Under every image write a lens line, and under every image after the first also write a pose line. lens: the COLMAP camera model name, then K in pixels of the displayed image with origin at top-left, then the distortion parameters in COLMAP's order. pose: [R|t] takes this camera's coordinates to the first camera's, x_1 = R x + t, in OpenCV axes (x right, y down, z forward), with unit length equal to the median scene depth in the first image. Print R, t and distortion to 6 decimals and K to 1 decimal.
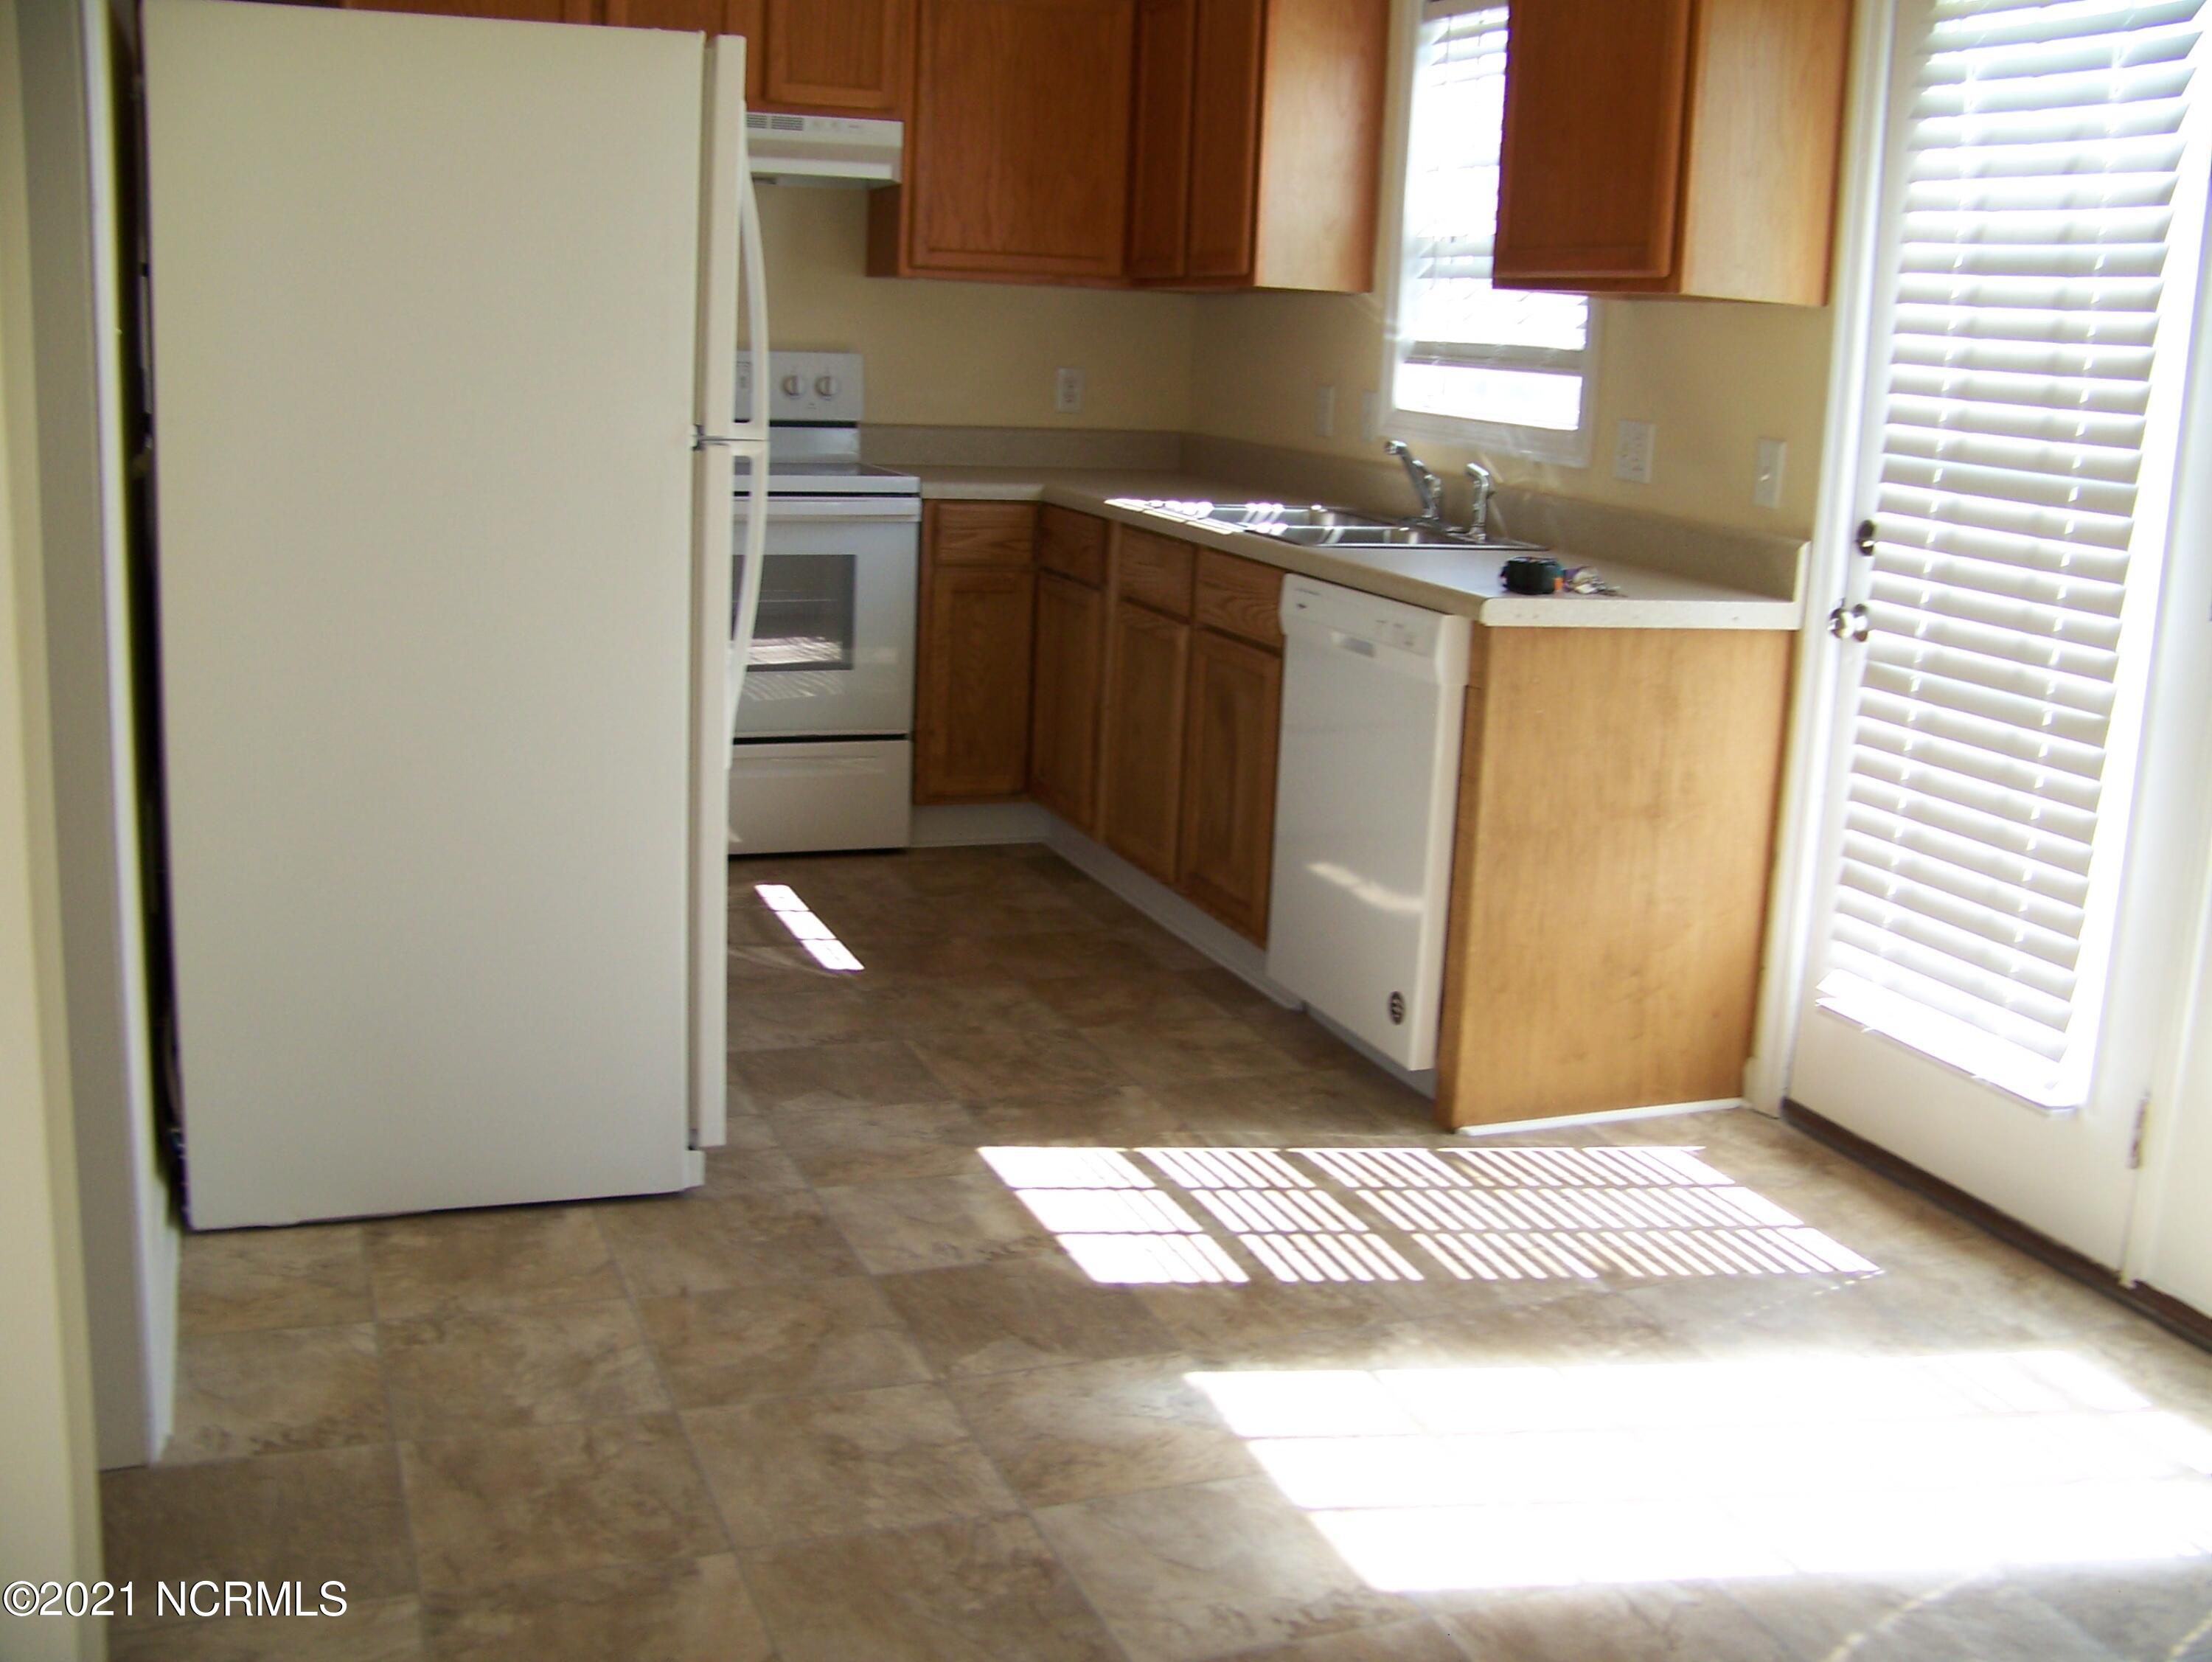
lens RADIAL K [[2339.4, 0, 1093.8], [0, 2339.4, 834.0], [0, 0, 1]] dist [-0.129502, 0.000000]
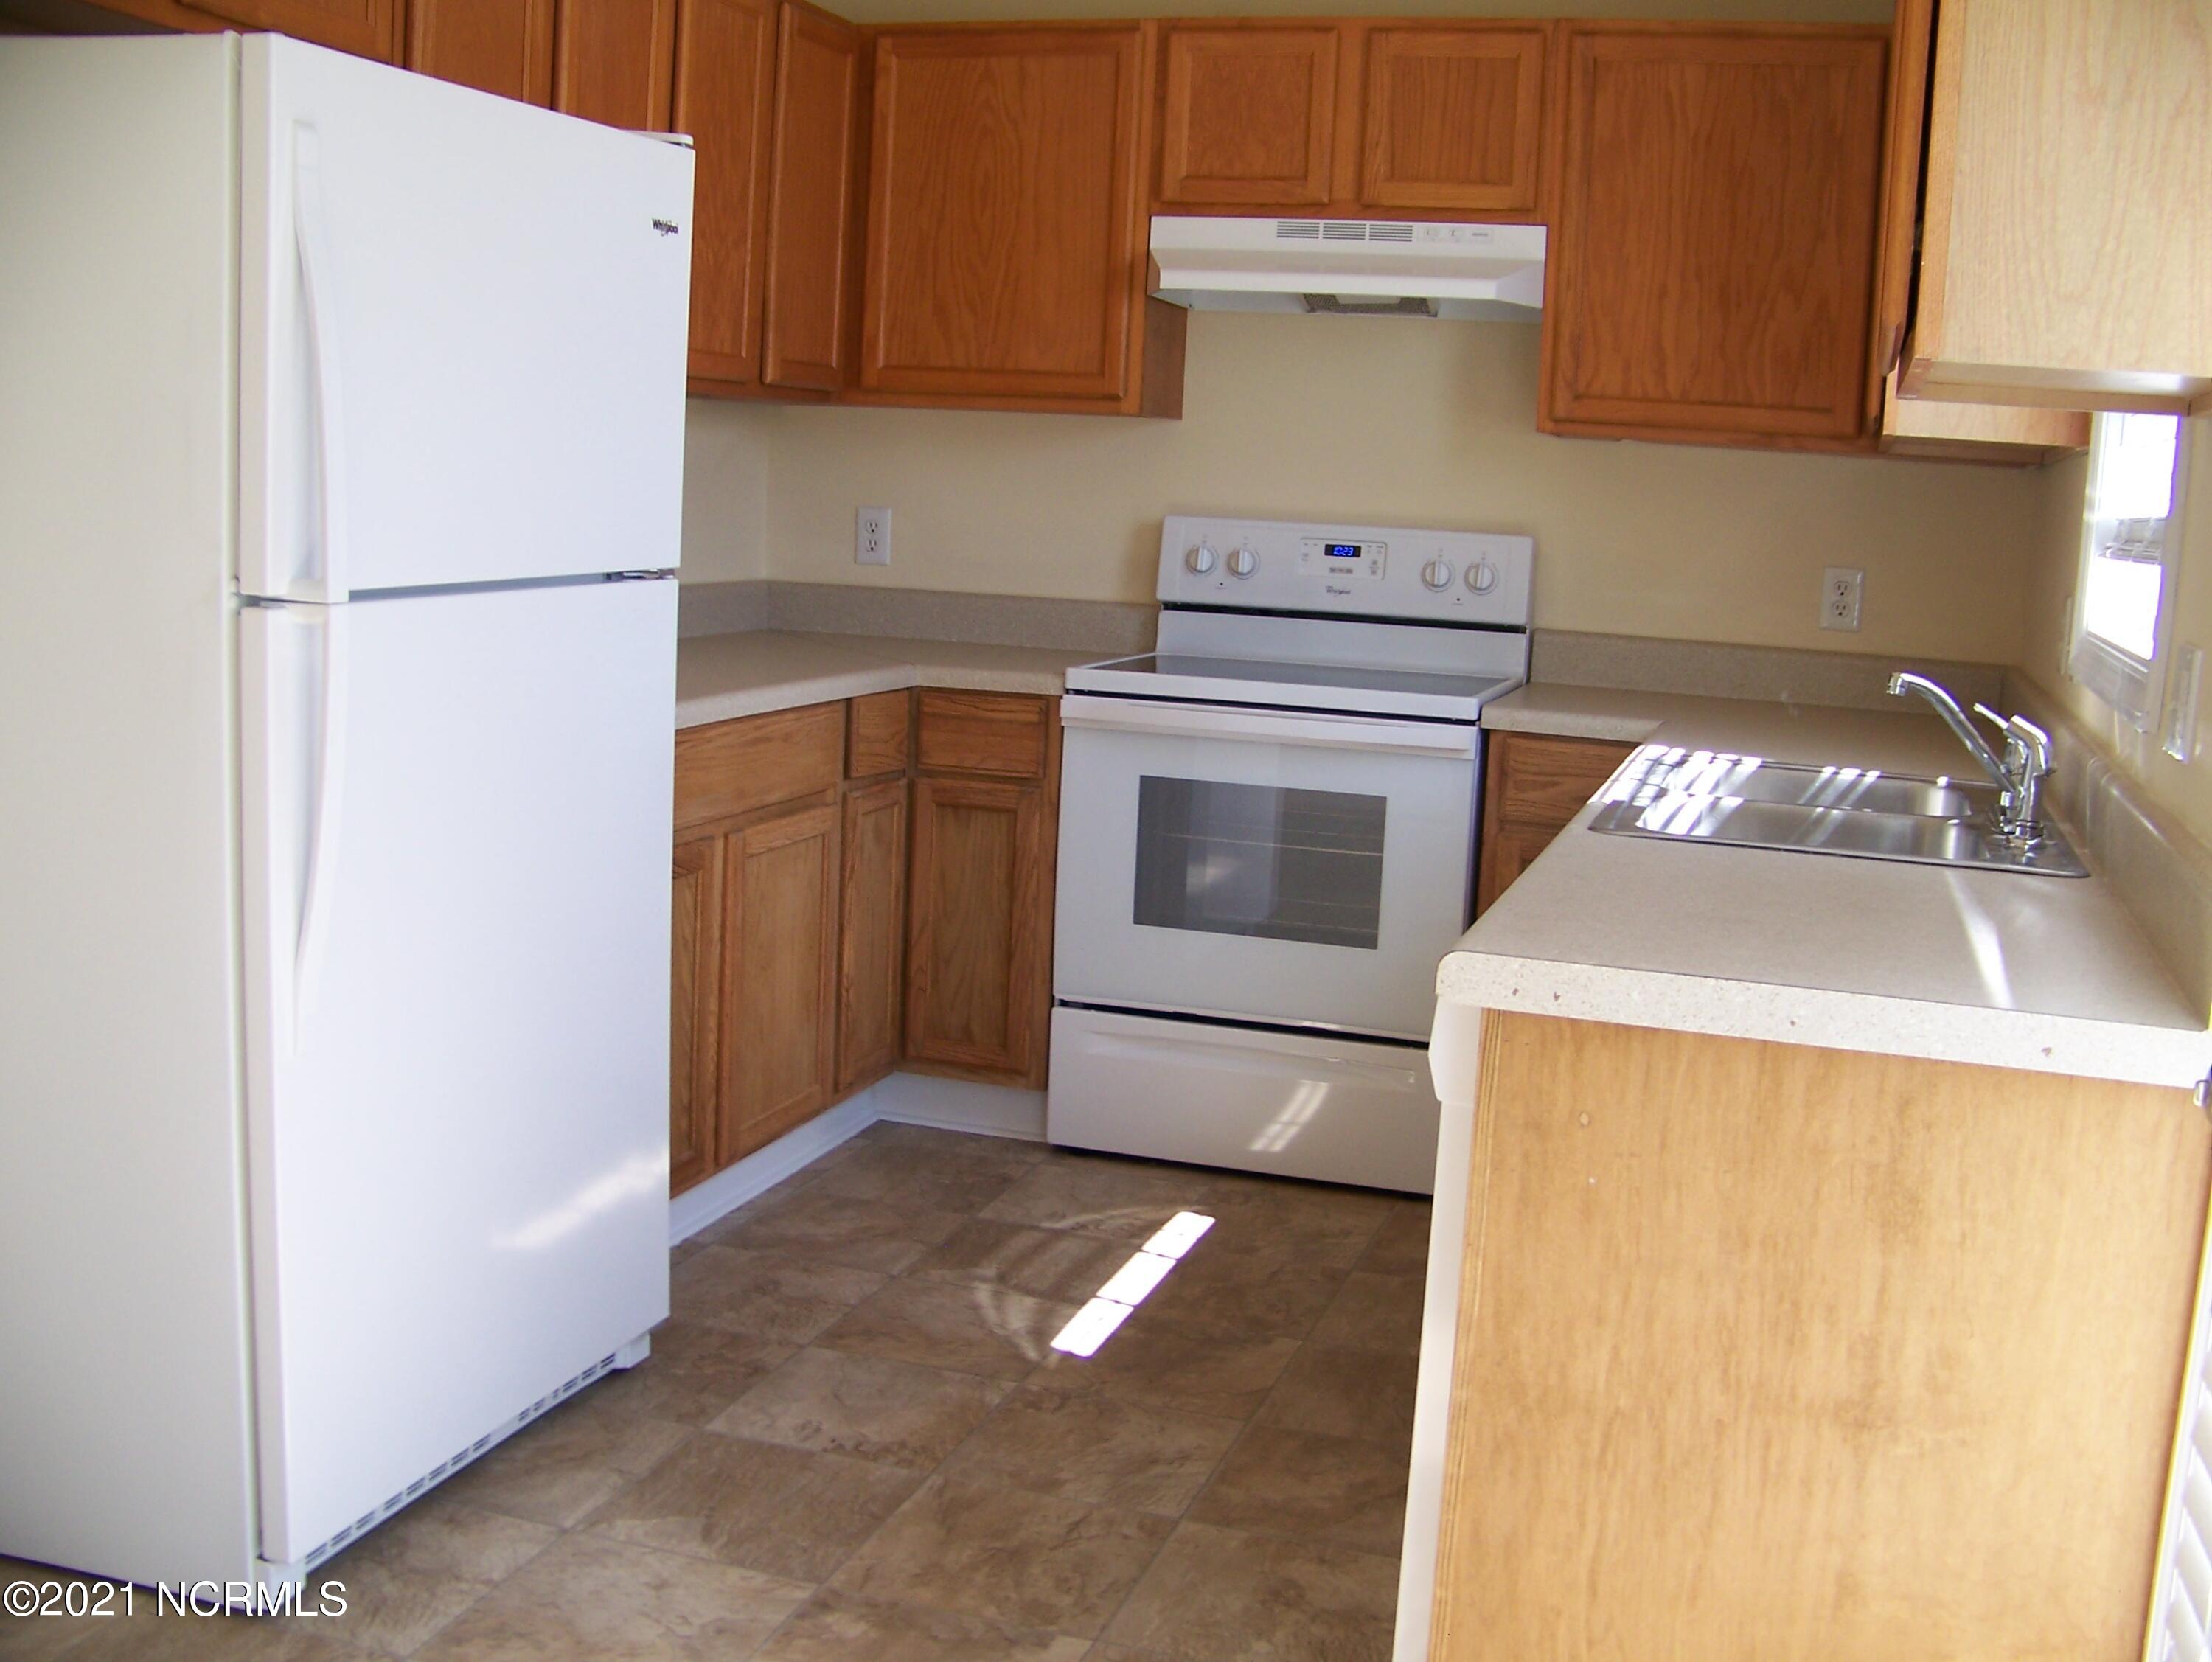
lens RADIAL K [[2339.4, 0, 1064.9], [0, 2339.4, 875.5], [0, 0, 1]] dist [-0.129502, 0.000000]
pose [[0.781369, 0.101925, -0.615690, 0.333290], [-0.148704, 0.988564, -0.025066, -0.072383], [0.606094, 0.111141, 0.787590, 0.417435]]
